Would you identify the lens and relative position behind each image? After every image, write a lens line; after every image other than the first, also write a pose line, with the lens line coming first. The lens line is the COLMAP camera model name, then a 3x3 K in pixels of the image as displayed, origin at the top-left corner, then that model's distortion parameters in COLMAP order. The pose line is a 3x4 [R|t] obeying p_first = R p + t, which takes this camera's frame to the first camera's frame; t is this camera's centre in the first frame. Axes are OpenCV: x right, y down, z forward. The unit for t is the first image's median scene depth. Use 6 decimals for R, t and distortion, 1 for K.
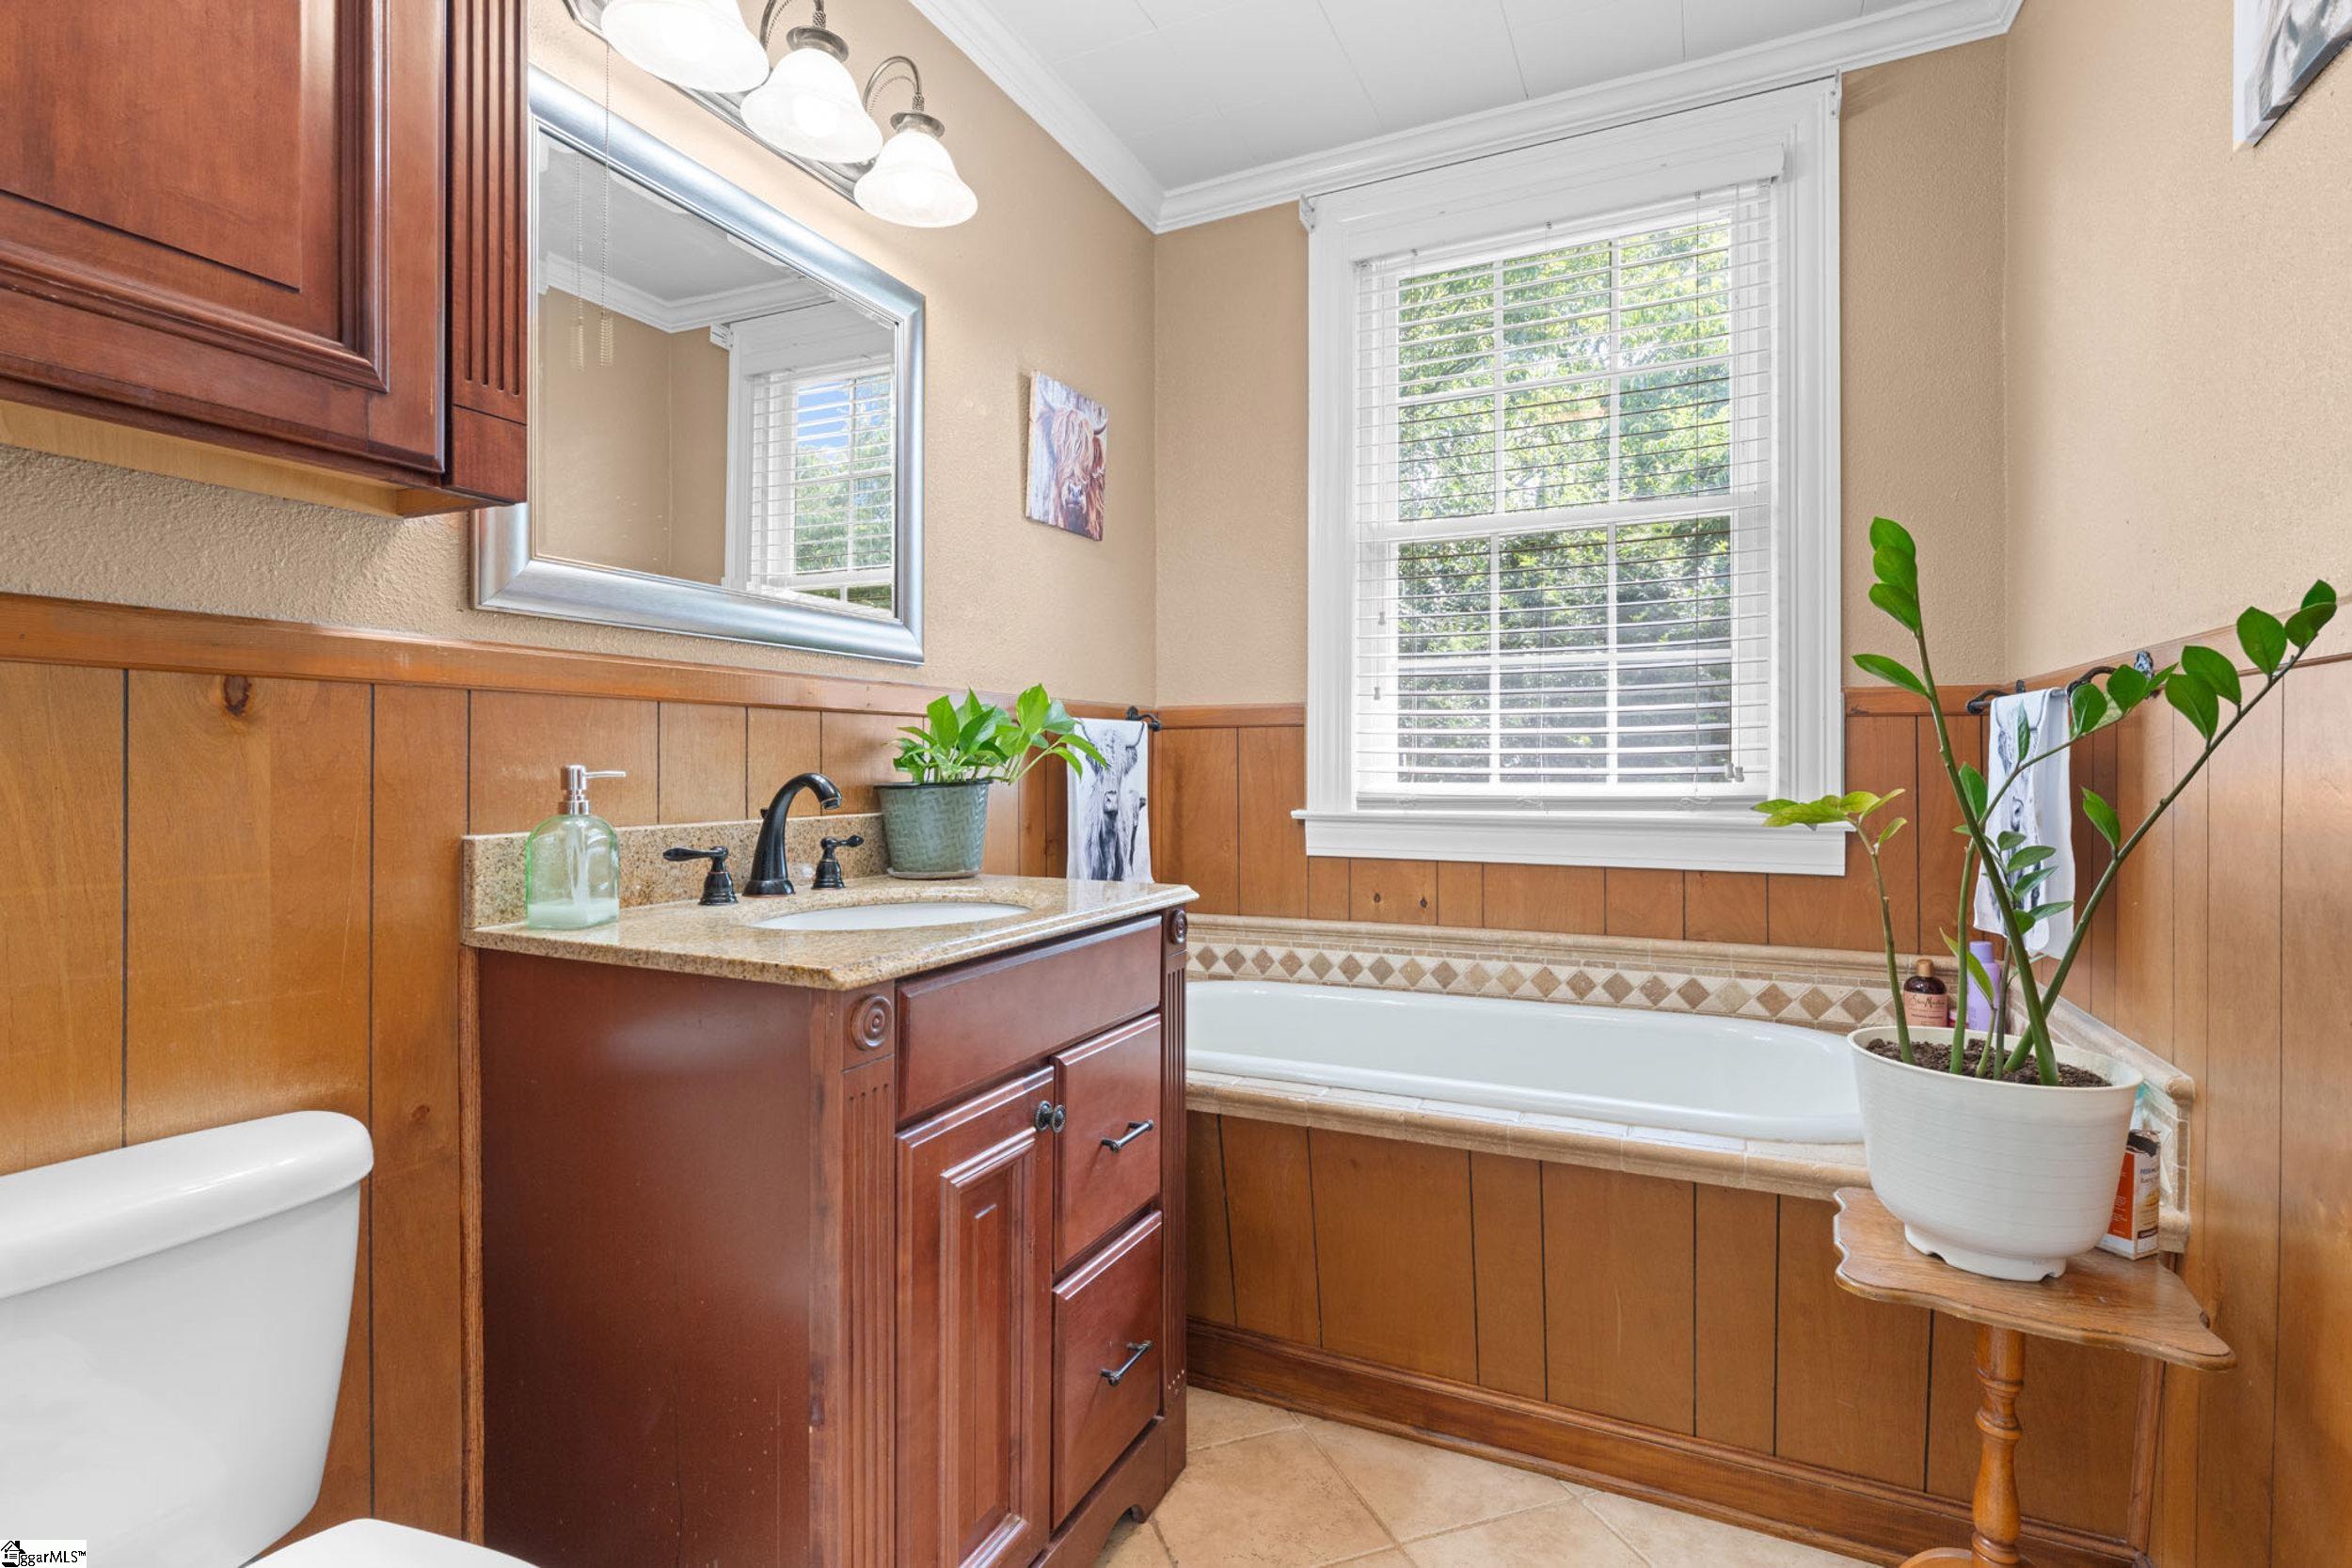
lens RADIAL K [[1144.1, 0, 1180.0], [0, 1144.1, 762.1], [0, 0, 1]] dist [-0.005081, -0.000200]
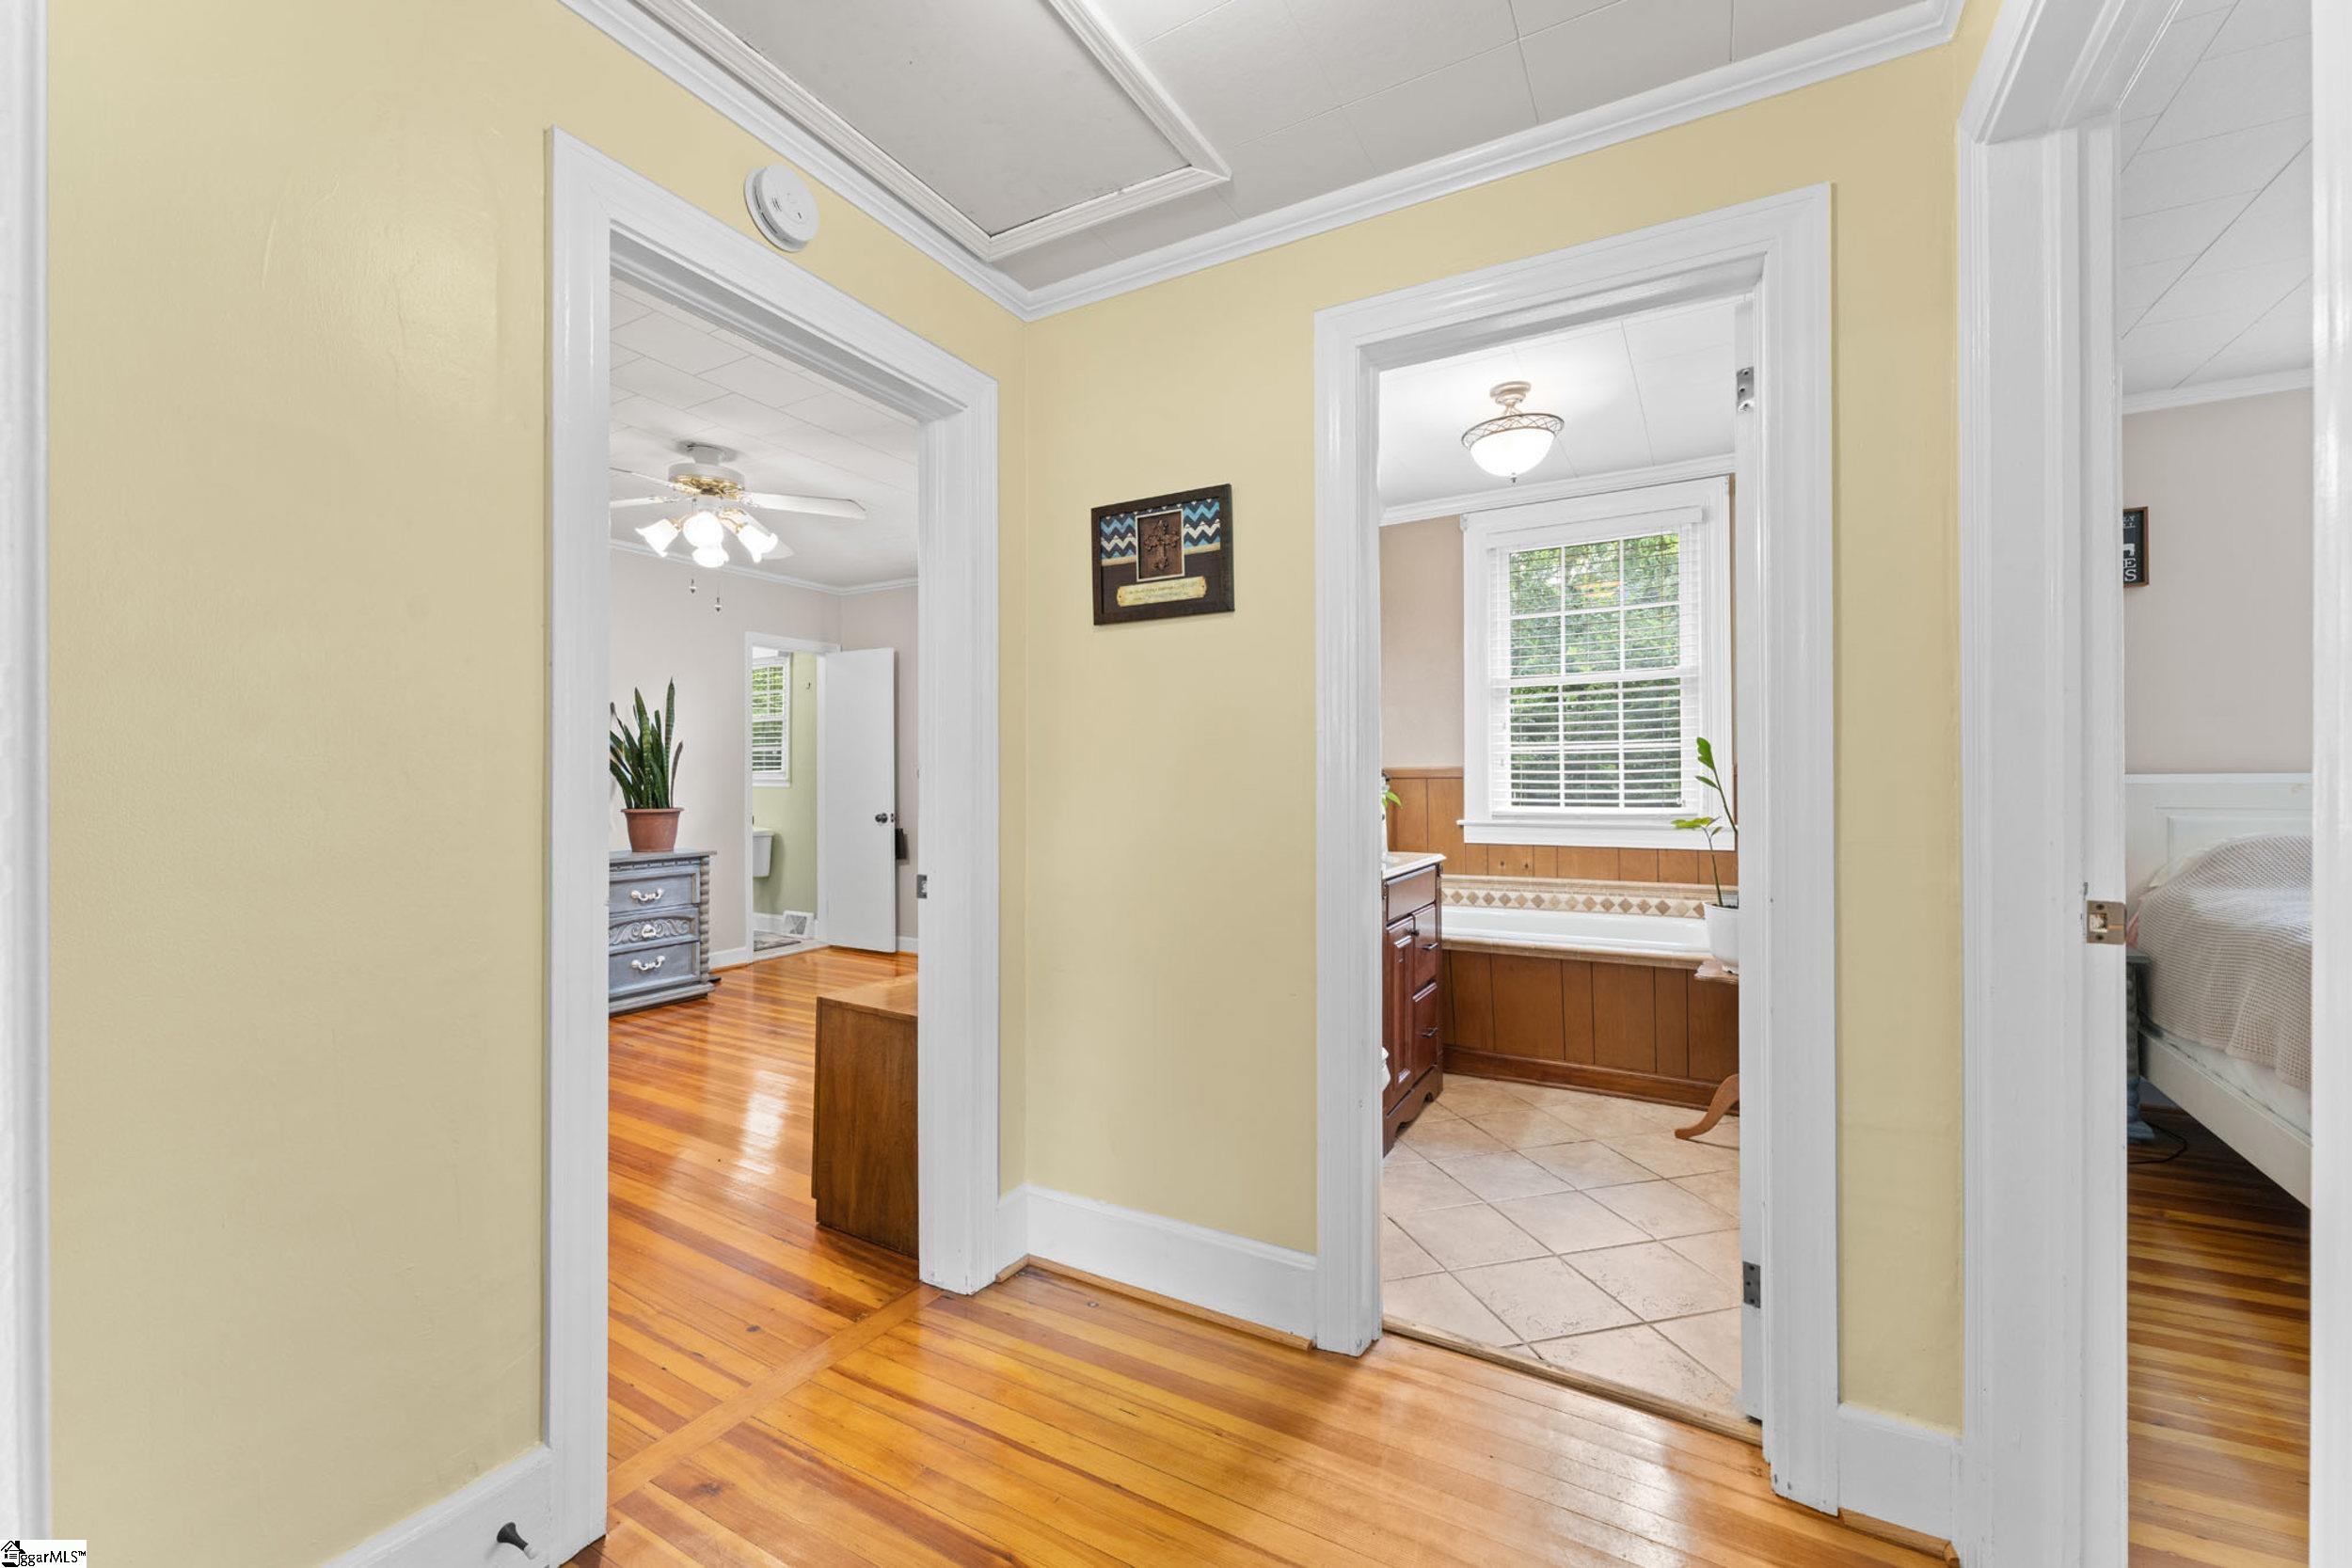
lens RADIAL K [[946.7, 0, 1185.3], [0, 946.7, 778.7], [0, 0, 1]] dist [0.000686, -0.001074]
pose [[0.996734, -0.010675, -0.080048, -0.283300], [0.011259, 0.999913, 0.006859, -0.055435], [0.079968, -0.007738, 0.996767, -0.803203]]
